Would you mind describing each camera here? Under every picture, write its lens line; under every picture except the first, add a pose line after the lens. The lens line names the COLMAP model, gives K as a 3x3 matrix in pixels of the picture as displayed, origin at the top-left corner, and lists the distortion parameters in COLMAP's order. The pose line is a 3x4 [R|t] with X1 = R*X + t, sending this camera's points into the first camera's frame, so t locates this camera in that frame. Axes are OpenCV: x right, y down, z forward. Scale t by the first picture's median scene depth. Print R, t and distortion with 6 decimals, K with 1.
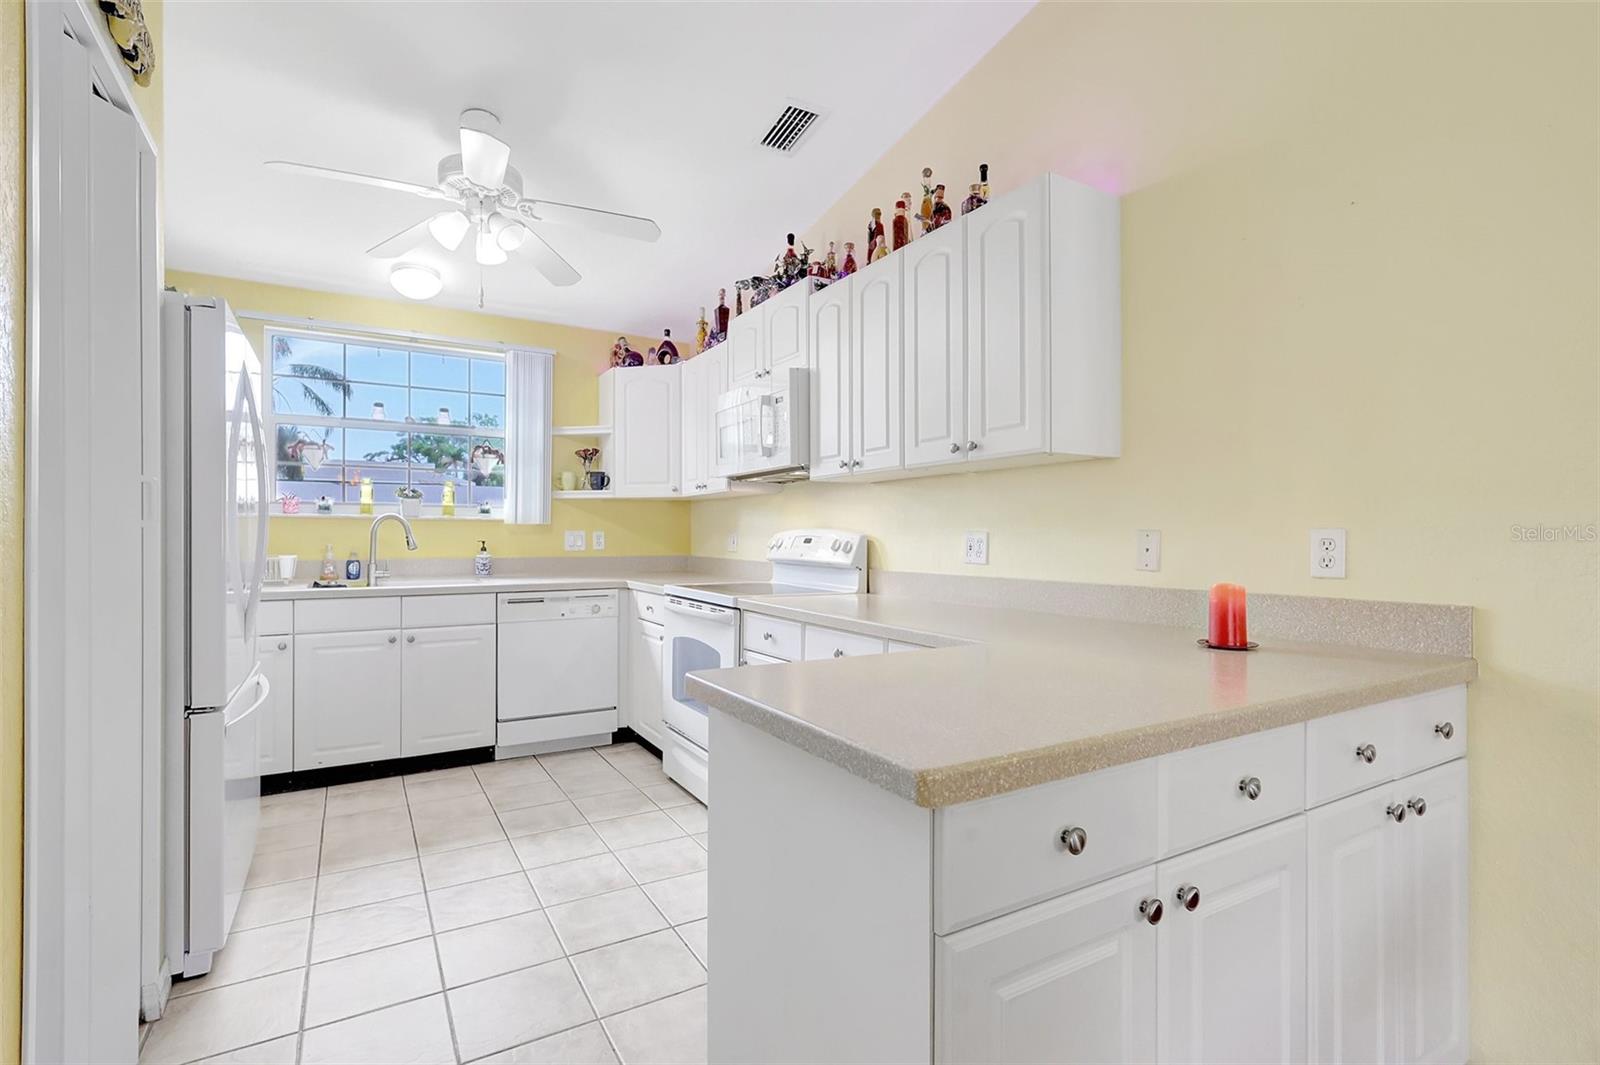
lens RADIAL K [[747.5, 0, 799.0], [0, 747.5, 535.9], [0, 0, 1]] dist [0.000999, -0.001446]
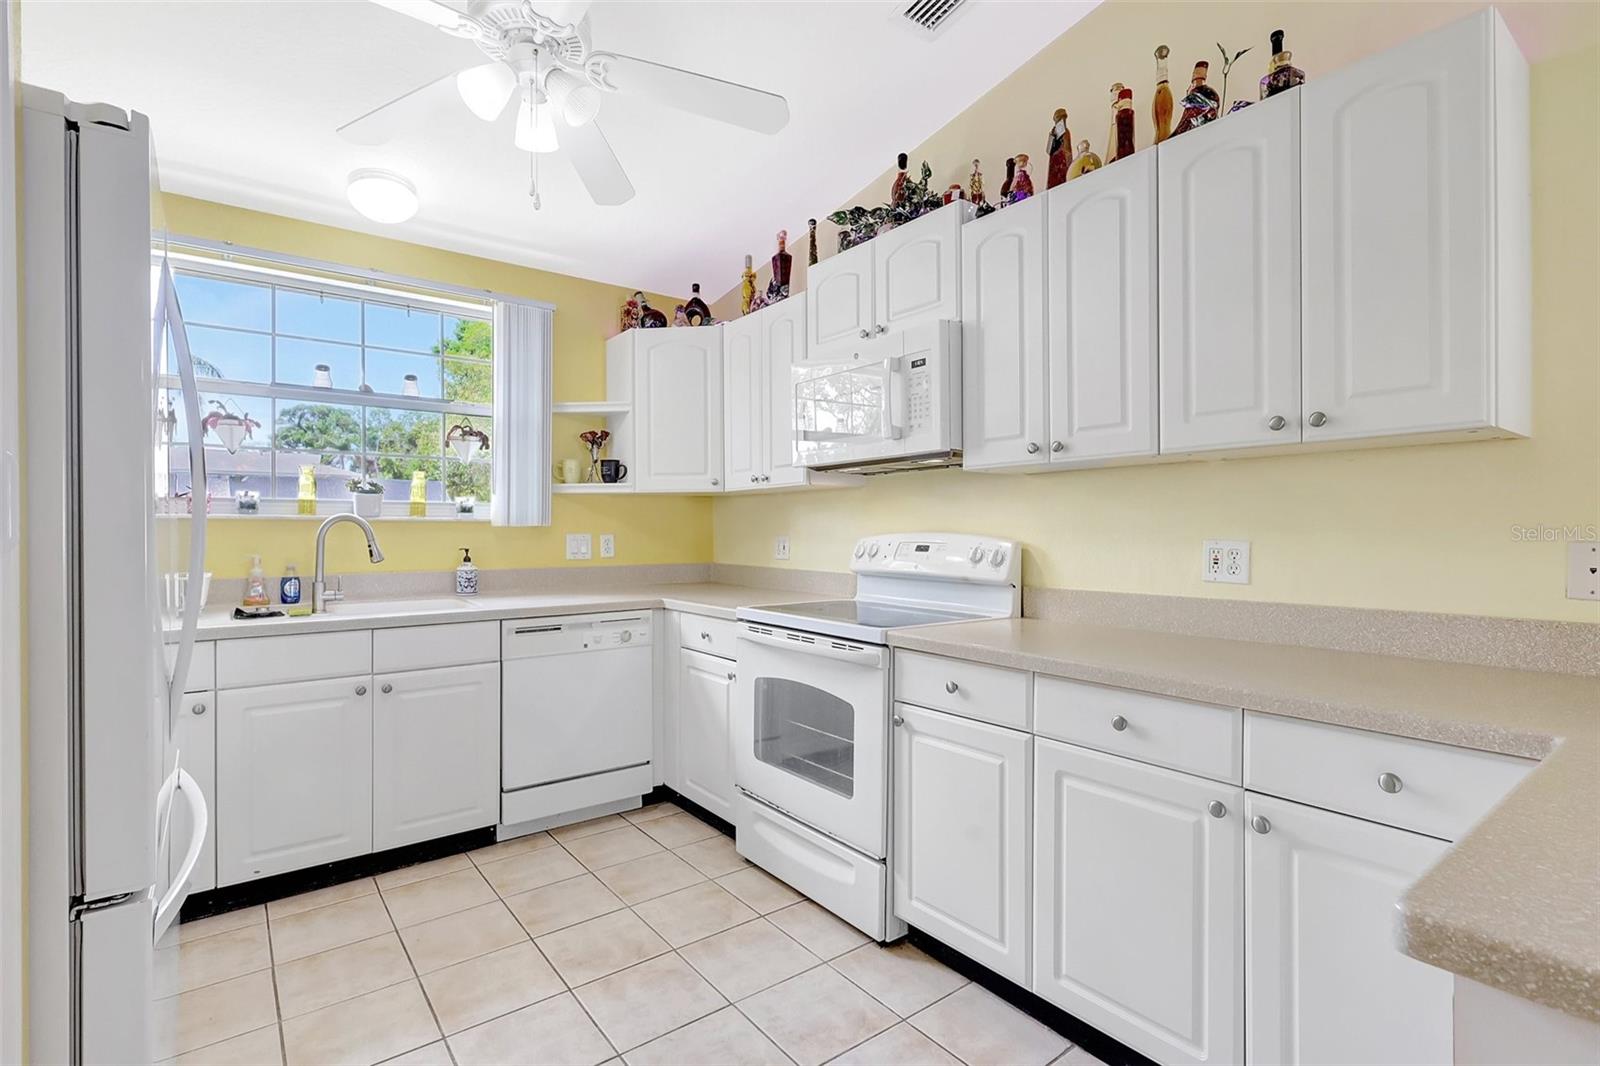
lens RADIAL K [[747.5, 0, 793.9], [0, 747.5, 532.2], [0, 0, 1]] dist [0.000999, -0.001446]
pose [[0.993146, -0.004340, 0.116800, -0.218798], [0.004077, 0.999989, 0.002488, -0.013162], [-0.116810, -0.001995, 0.993152, 0.244840]]
